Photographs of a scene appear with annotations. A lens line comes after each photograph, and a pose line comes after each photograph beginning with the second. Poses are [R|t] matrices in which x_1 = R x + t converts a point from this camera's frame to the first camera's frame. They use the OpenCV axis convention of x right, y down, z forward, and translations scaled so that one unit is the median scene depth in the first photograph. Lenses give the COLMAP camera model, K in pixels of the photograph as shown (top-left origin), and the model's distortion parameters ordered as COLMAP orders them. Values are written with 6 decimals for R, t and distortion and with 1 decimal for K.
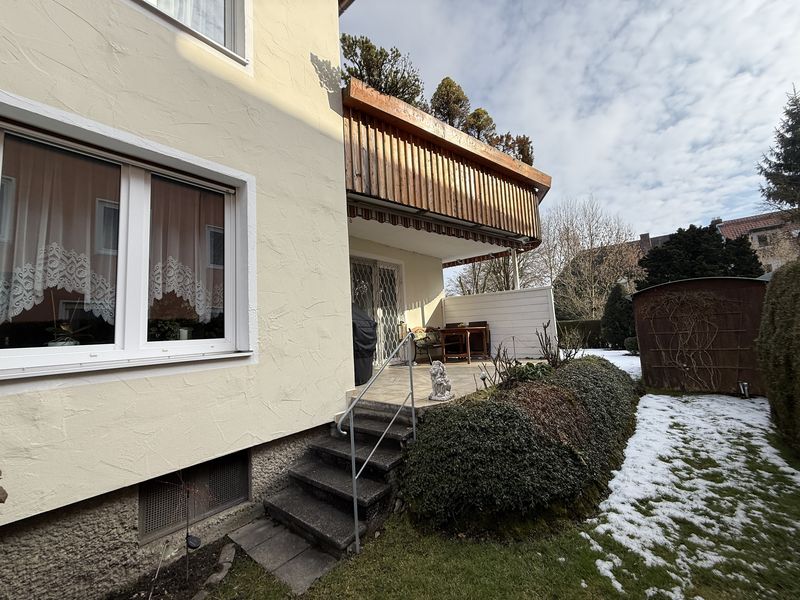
lens RADIAL K [[313.4, 0, 402.4], [0, 313.4, 299.3], [0, 0, 1]] dist [0.000385, 0.000174]
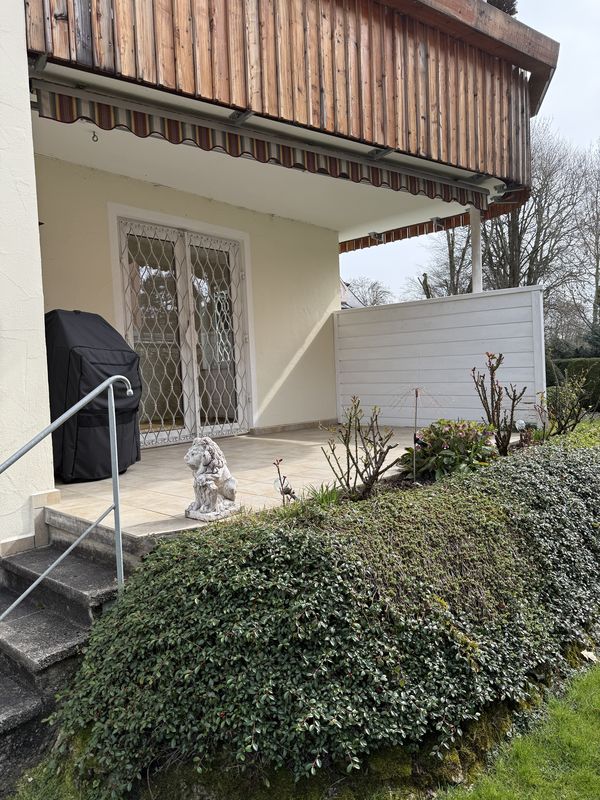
lens RADIAL K [[557.8, 0, 296.6], [0, 557.8, 401.5], [0, 0, 1]] dist [0.021806, -0.029344]
pose [[0.999030, 0.012131, -0.042333, 0.196023], [-0.005650, 0.988672, 0.149987, 0.014090], [0.043673, -0.149602, 0.987781, 0.139340]]
